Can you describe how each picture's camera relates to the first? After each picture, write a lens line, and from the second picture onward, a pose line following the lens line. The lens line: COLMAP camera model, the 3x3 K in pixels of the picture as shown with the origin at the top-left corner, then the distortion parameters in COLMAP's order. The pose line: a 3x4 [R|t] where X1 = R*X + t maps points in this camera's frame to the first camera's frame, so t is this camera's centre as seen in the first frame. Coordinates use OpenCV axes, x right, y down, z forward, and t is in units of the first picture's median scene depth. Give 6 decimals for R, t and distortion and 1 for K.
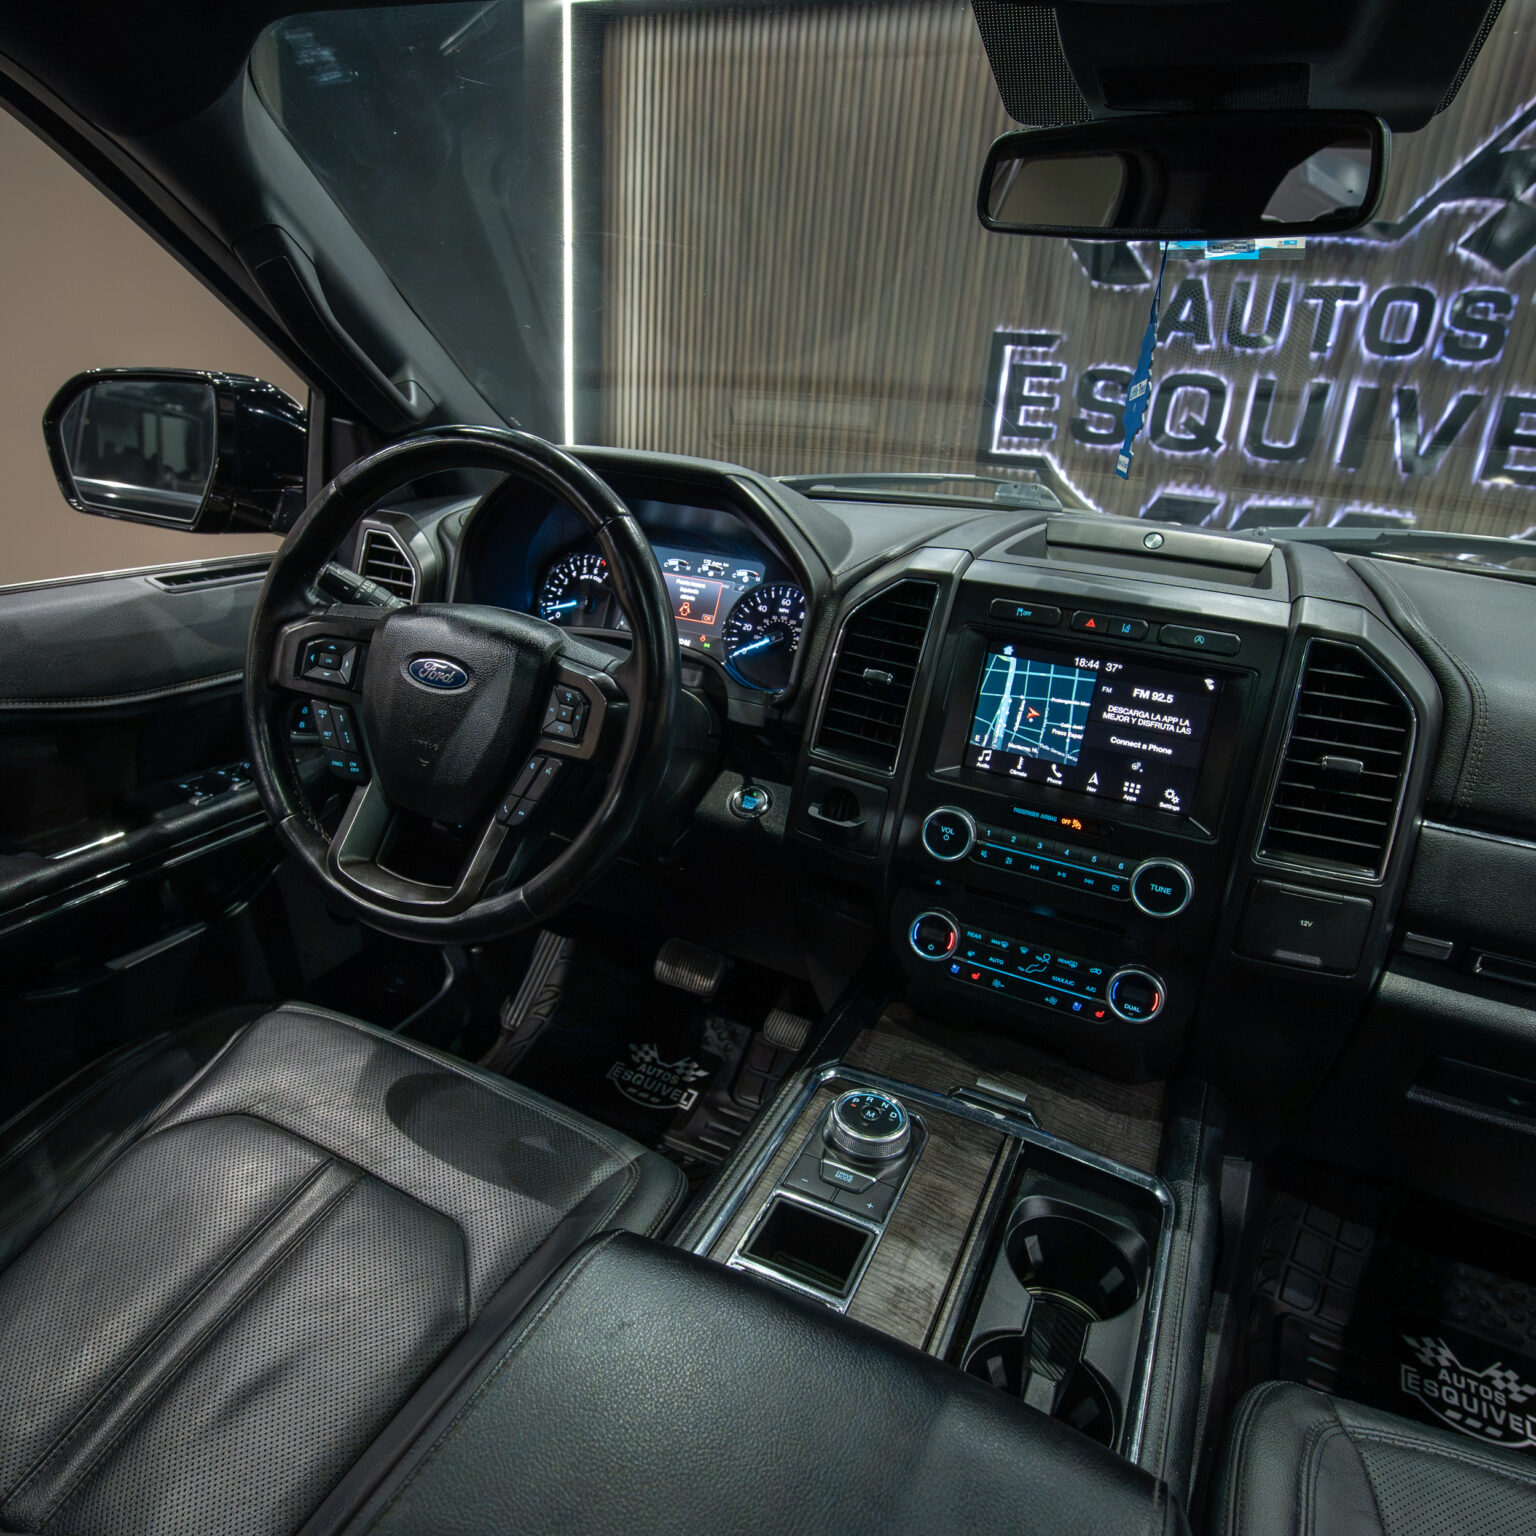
lens RADIAL K [[1002.9, 0, 768.0], [0, 1002.9, 768.0], [0, 0, 1]] dist [0.031805, -0.041085]
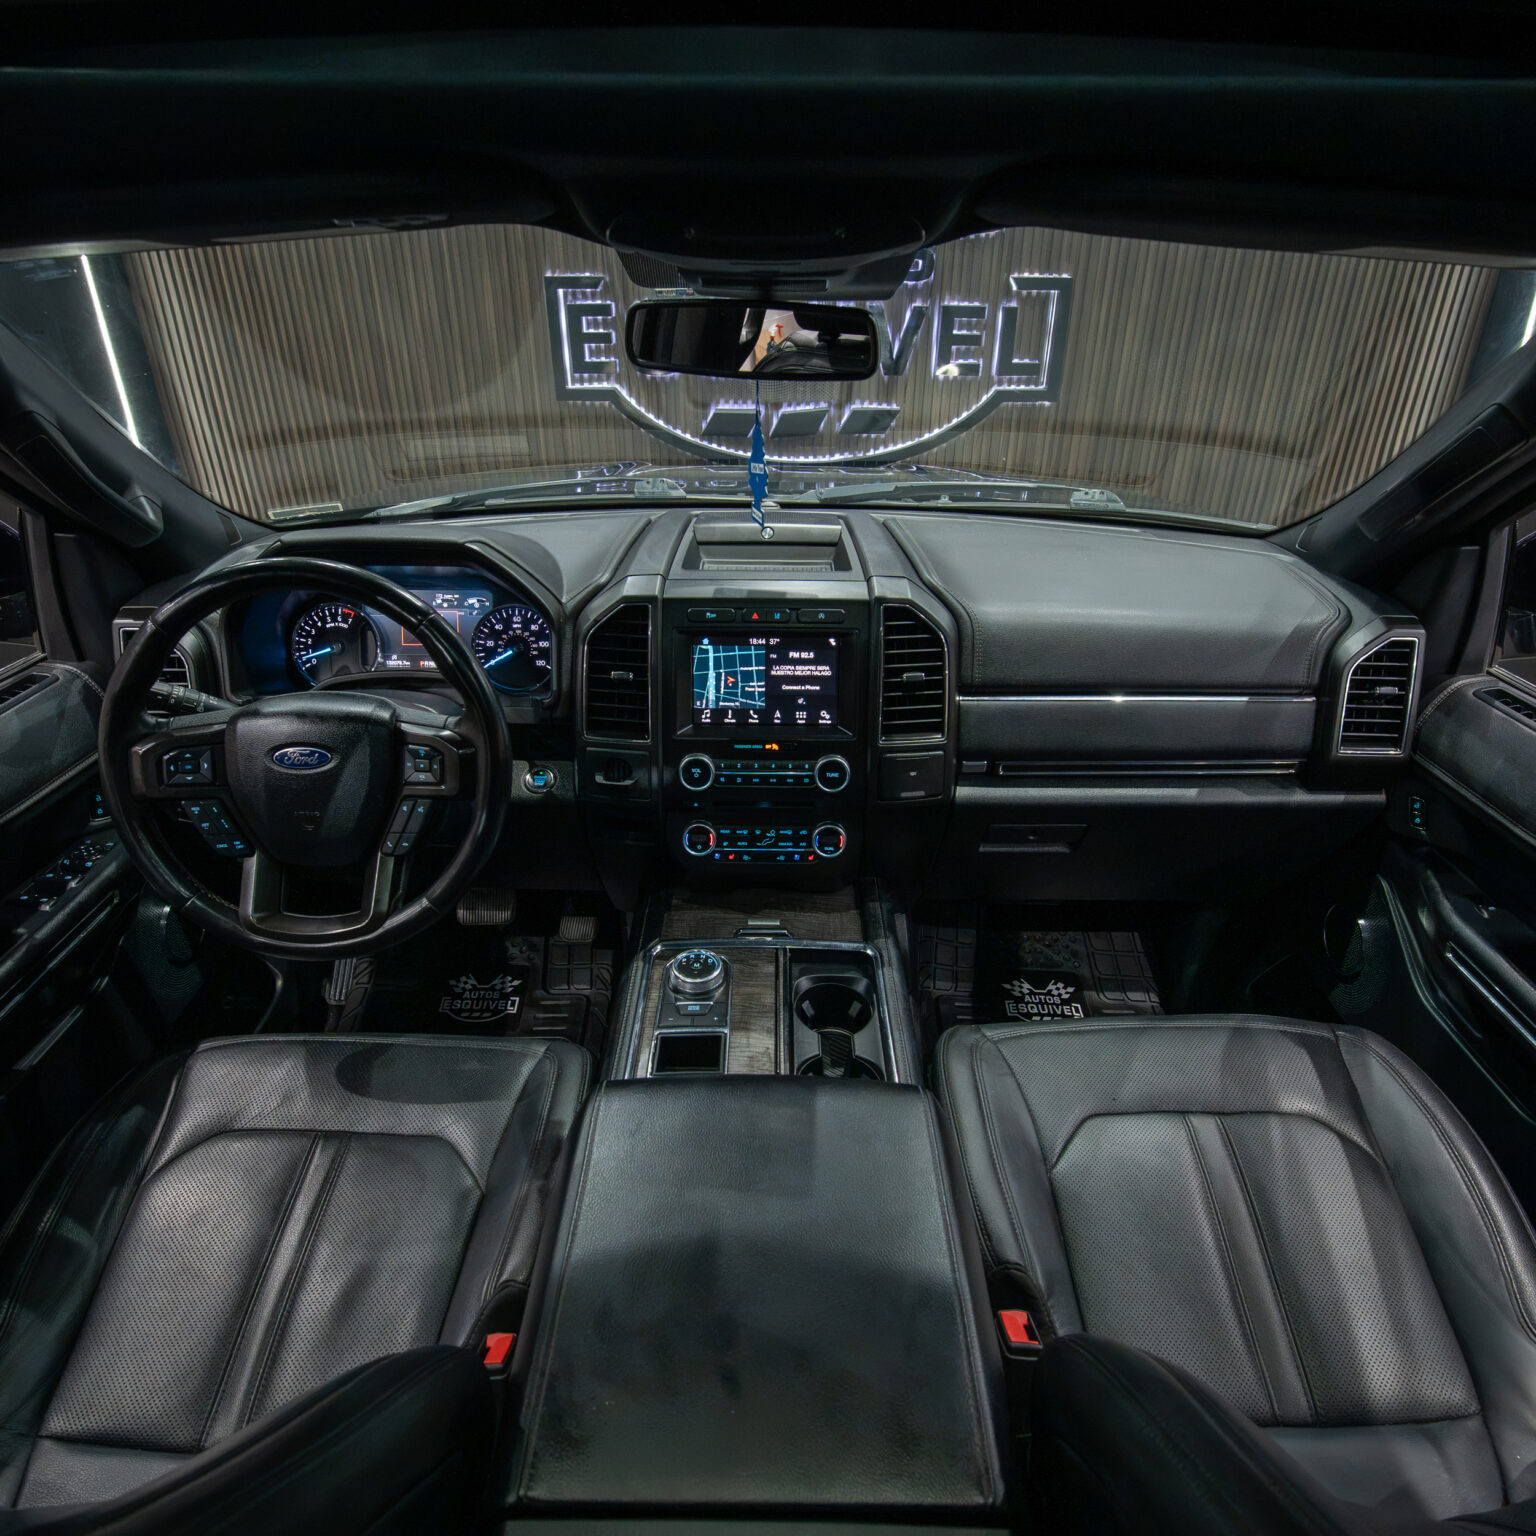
lens RADIAL K [[915.9, 0, 767.8], [0, 915.9, 745.0], [0, 0, 1]] dist [0.050867, -0.054390]
pose [[0.901525, -0.247730, 0.354798, -0.195149], [0.207800, 0.967032, 0.147201, -0.150086], [-0.379567, -0.058978, 0.923282, -0.288307]]
